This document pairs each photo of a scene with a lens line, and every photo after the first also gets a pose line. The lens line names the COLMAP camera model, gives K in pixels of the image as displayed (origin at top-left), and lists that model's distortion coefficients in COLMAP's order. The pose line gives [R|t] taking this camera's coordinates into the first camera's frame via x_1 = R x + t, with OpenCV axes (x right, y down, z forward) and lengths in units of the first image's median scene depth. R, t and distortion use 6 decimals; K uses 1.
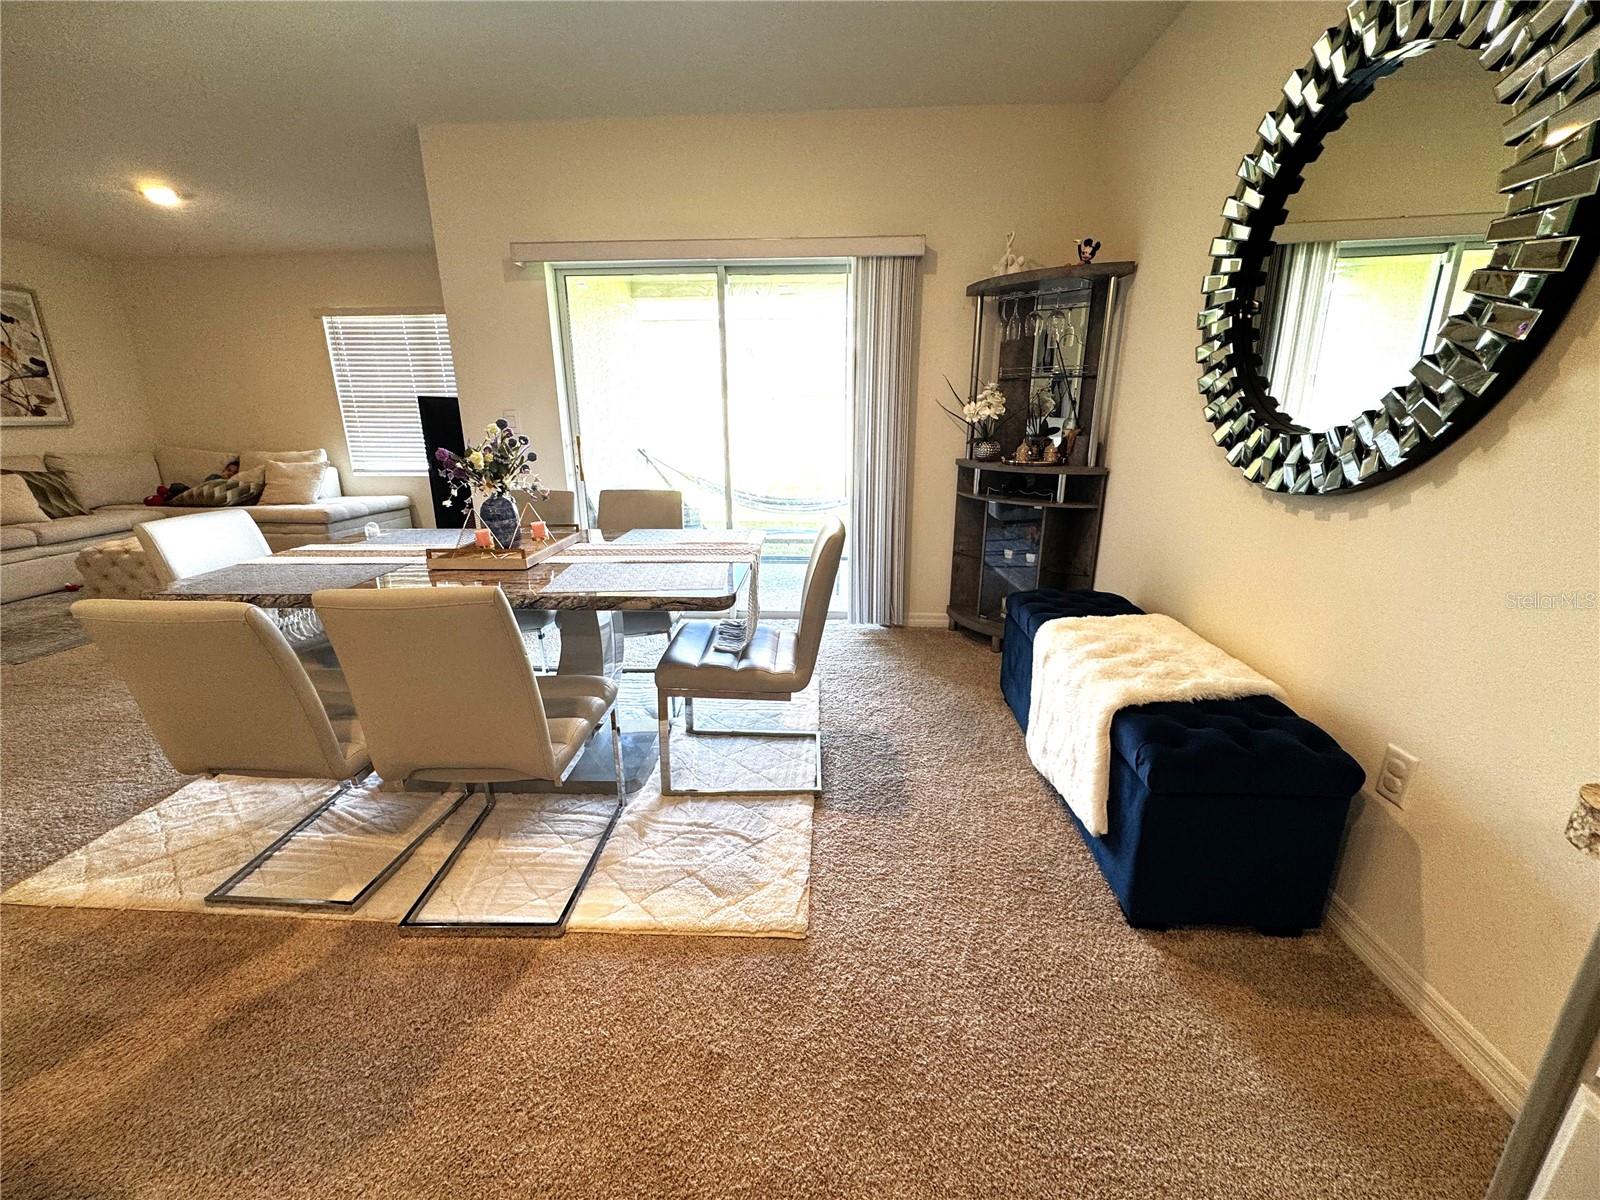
lens RADIAL K [[637.1, 0, 800.3], [0, 637.1, 596.3], [0, 0, 1]] dist [-0.002610, 0.000888]
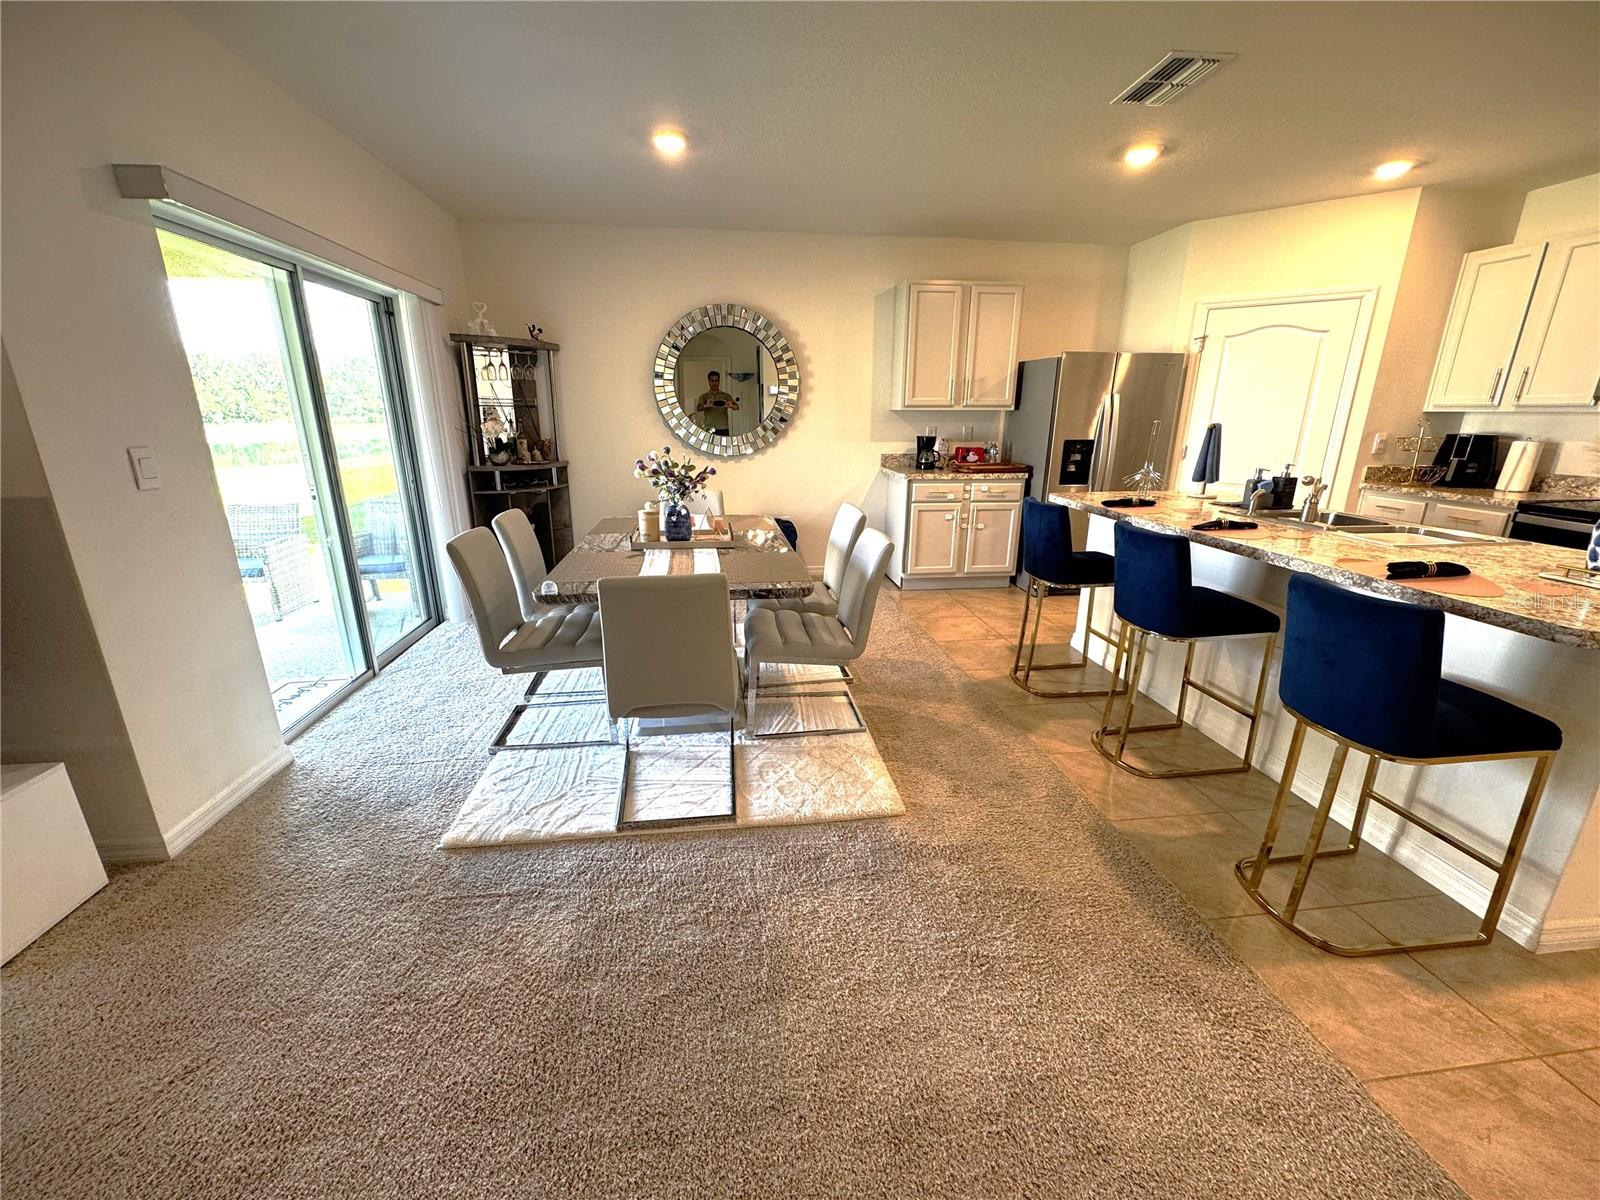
lens RADIAL K [[637.1, 0, 798.4], [0, 637.1, 595.7], [0, 0, 1]] dist [-0.002610, 0.000888]
pose [[-0.181854, -0.271723, 0.945037, -1.596440], [0.267178, 0.911253, 0.313422, -0.285363], [-0.946332, 0.309491, -0.093117, 0.805995]]
